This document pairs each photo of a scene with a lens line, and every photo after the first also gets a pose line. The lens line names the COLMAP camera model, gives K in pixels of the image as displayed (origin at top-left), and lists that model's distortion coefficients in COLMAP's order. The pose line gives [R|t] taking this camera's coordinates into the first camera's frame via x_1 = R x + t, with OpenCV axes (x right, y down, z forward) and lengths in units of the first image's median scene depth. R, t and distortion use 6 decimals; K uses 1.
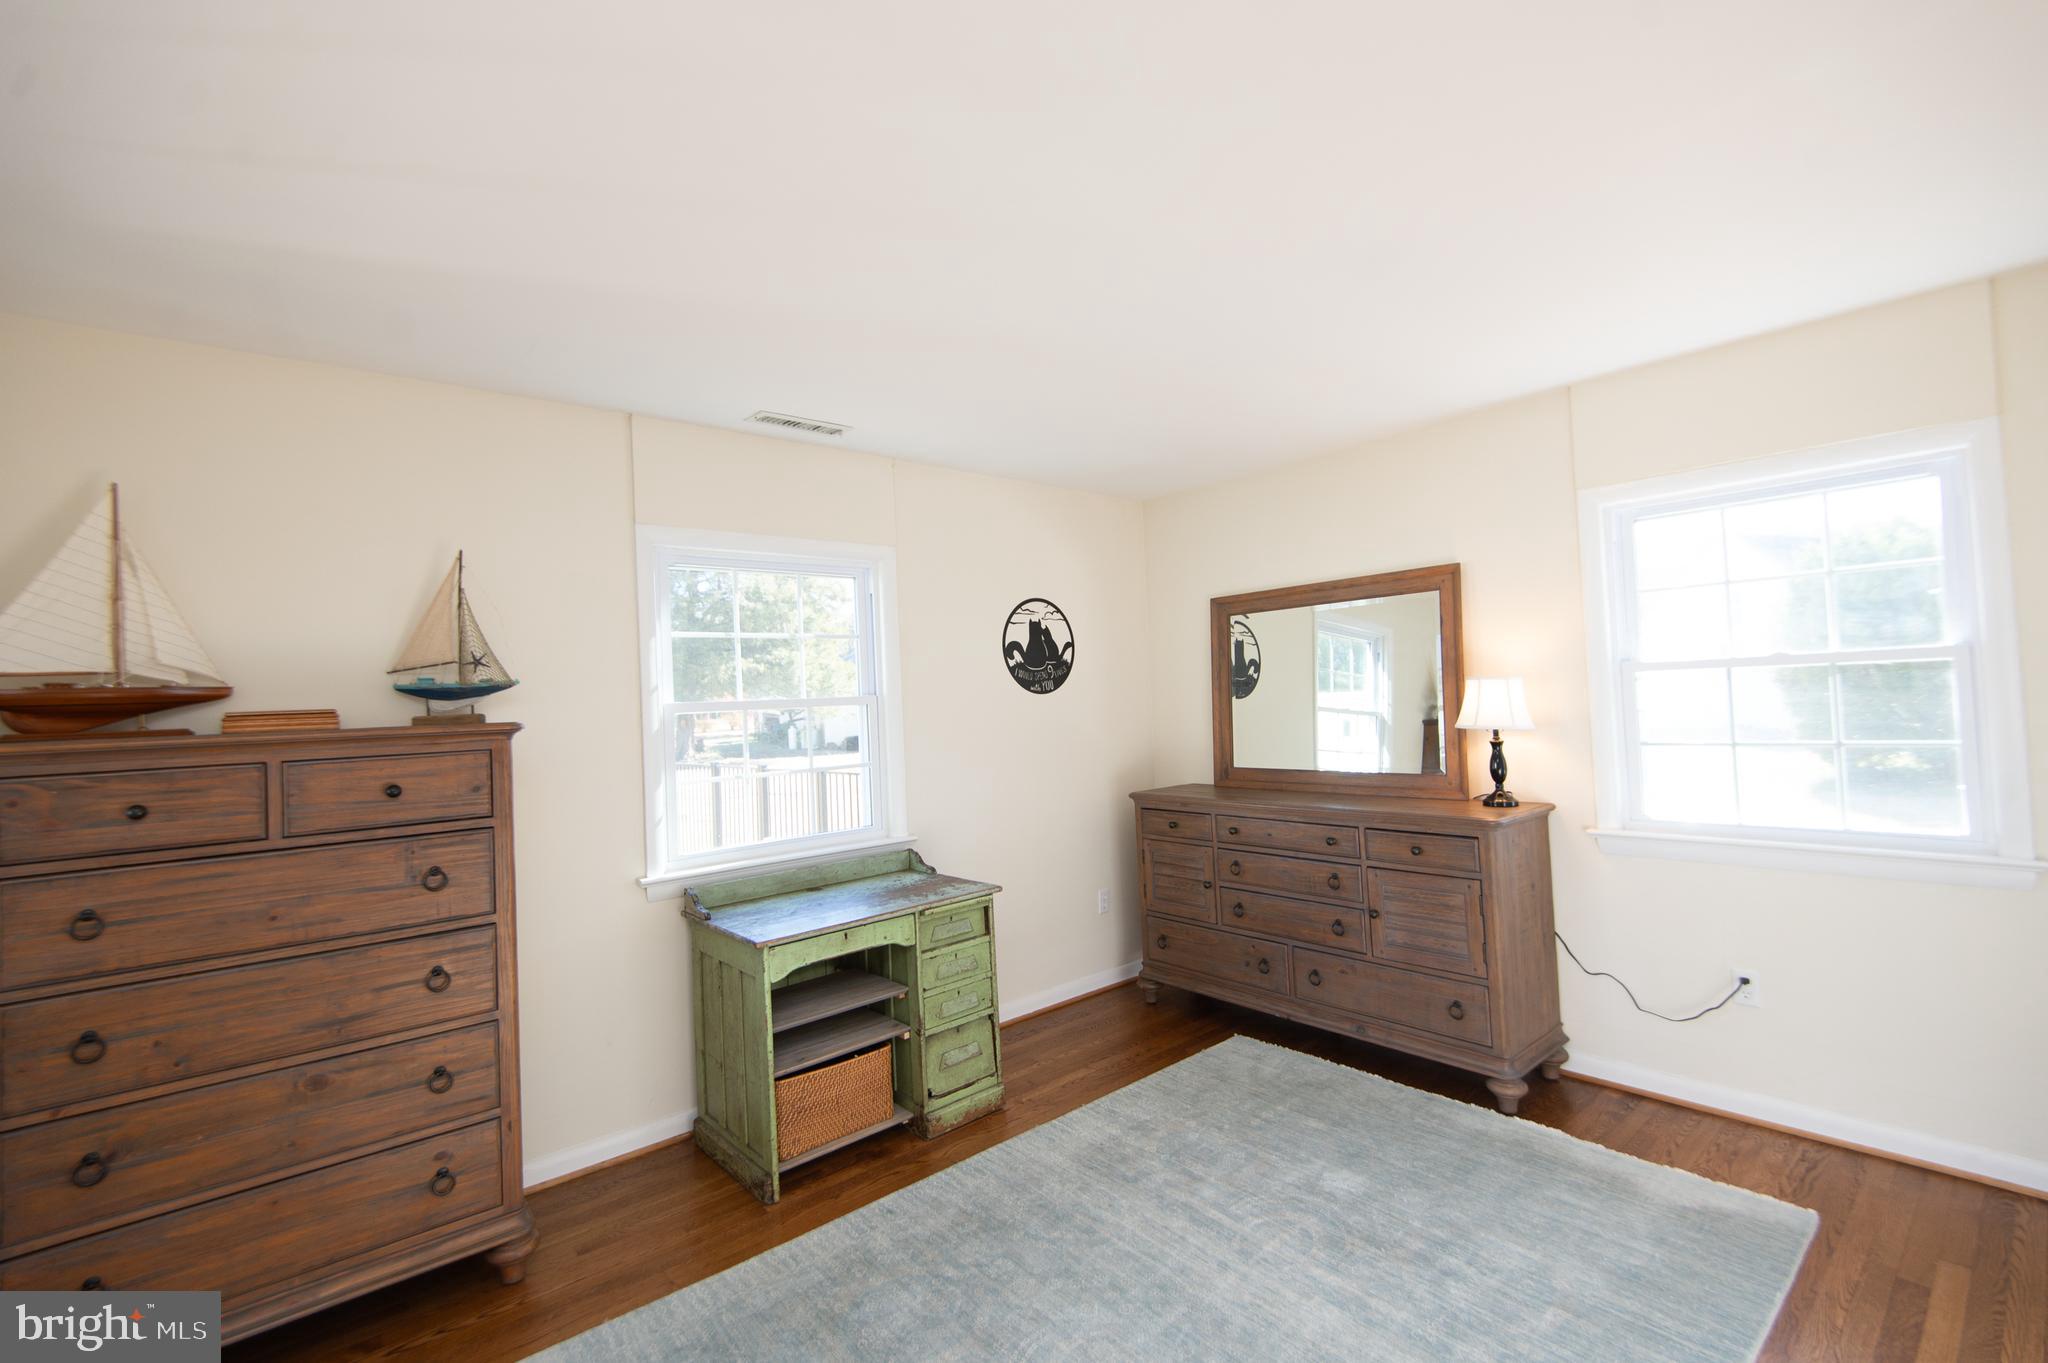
lens RADIAL K [[901.4, 0, 1029.7], [0, 901.4, 675.6], [0, 0, 1]] dist [0.027573, -0.018216]
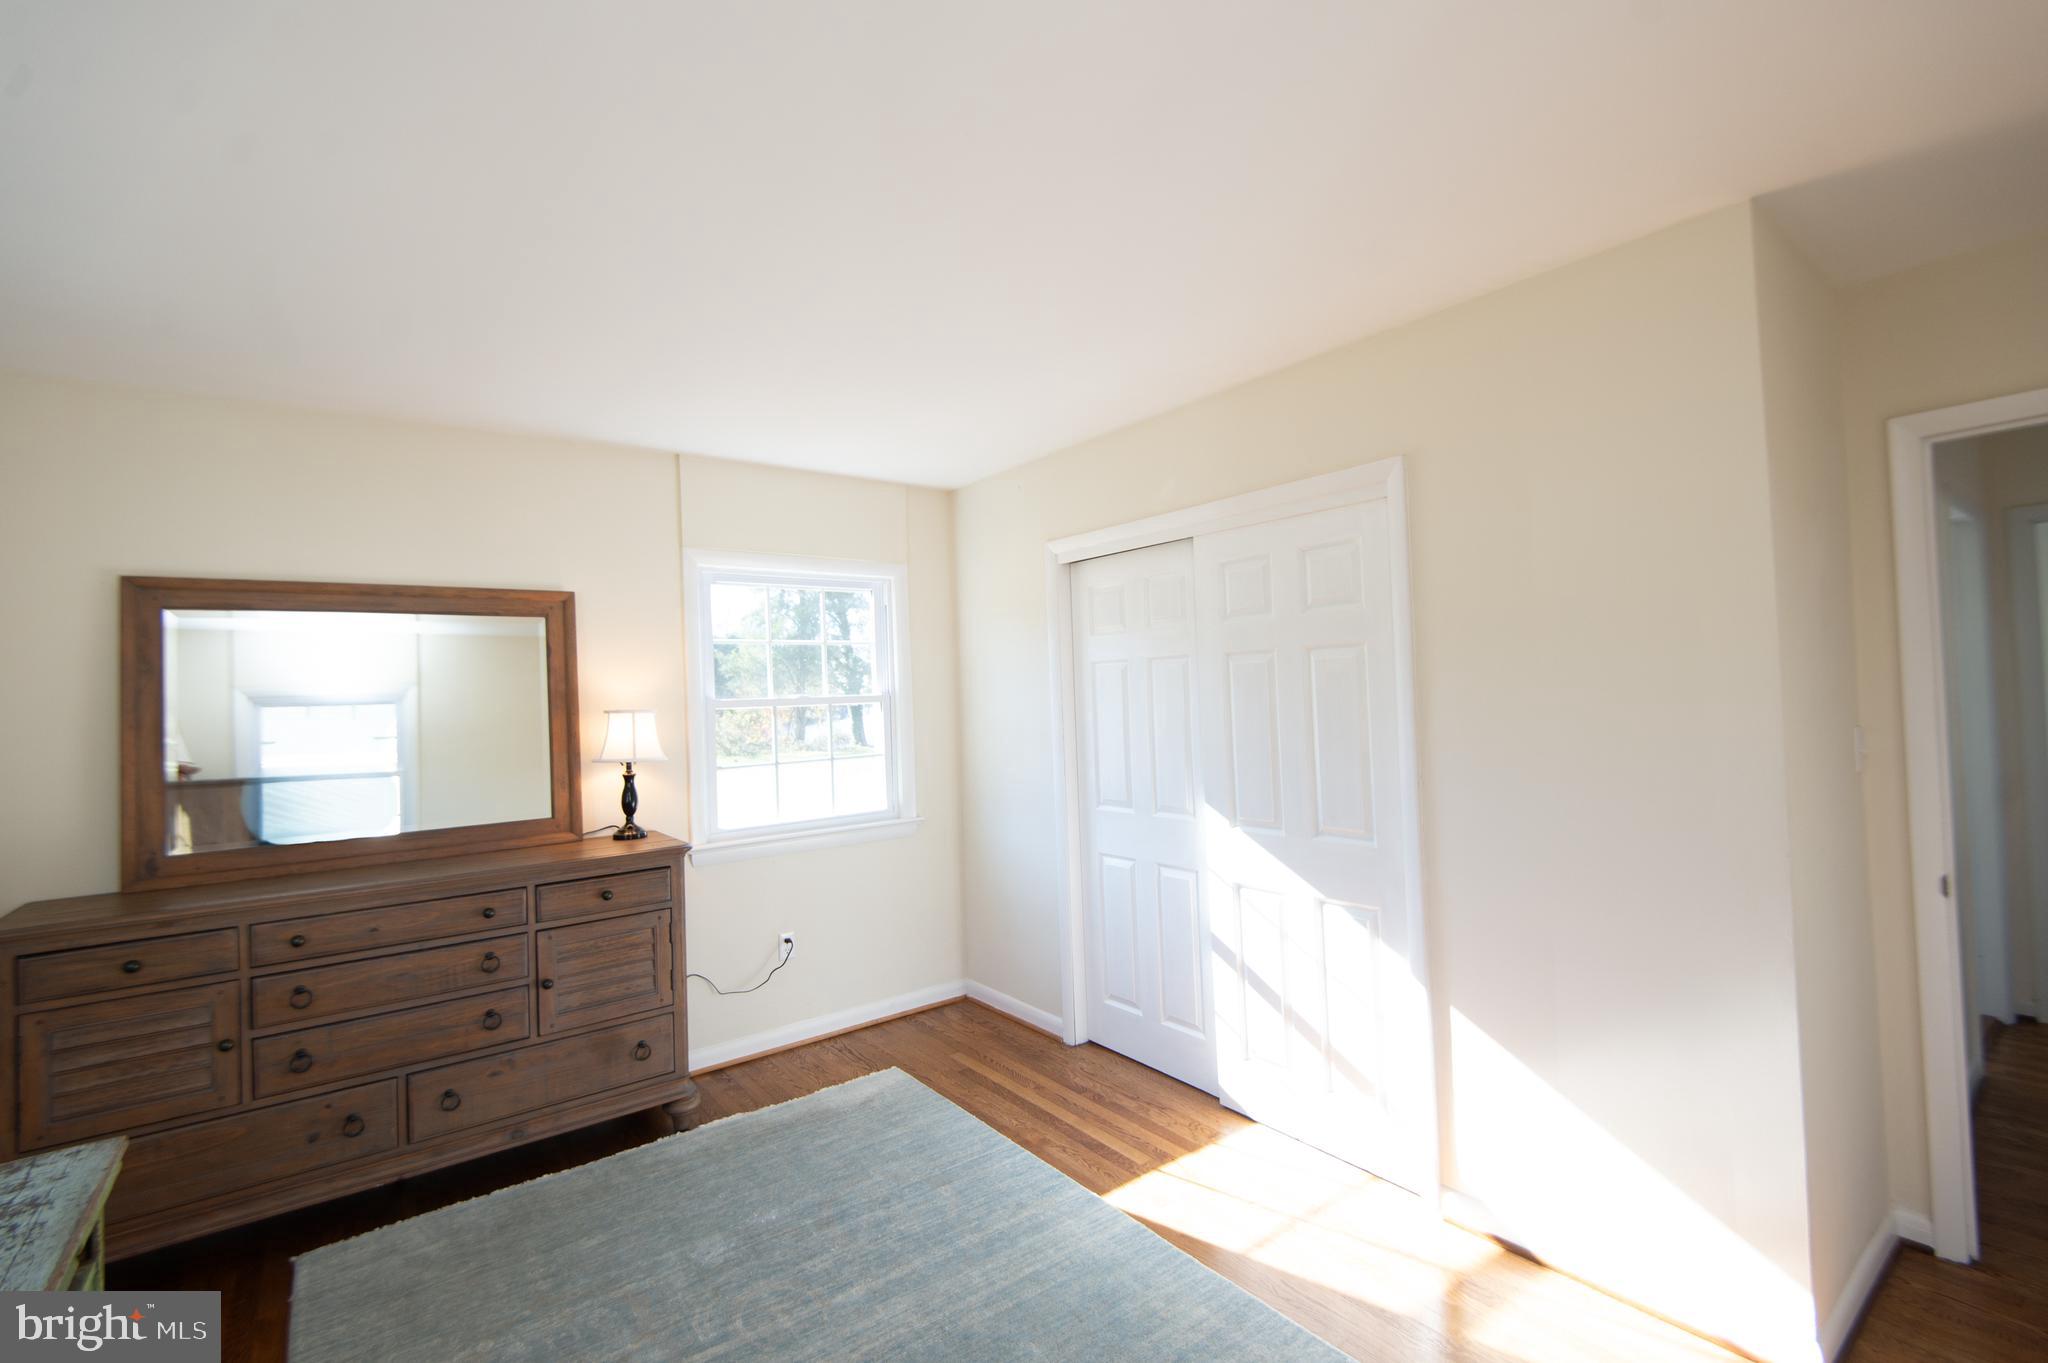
lens RADIAL K [[901.4, 0, 1029.7], [0, 901.4, 675.6], [0, 0, 1]] dist [0.027573, -0.018216]
pose [[0.060477, 0.061289, 0.996286, -0.469037], [0.006741, 0.998065, -0.061808, 0.027350], [-0.998147, 0.010454, 0.059947, 0.487645]]
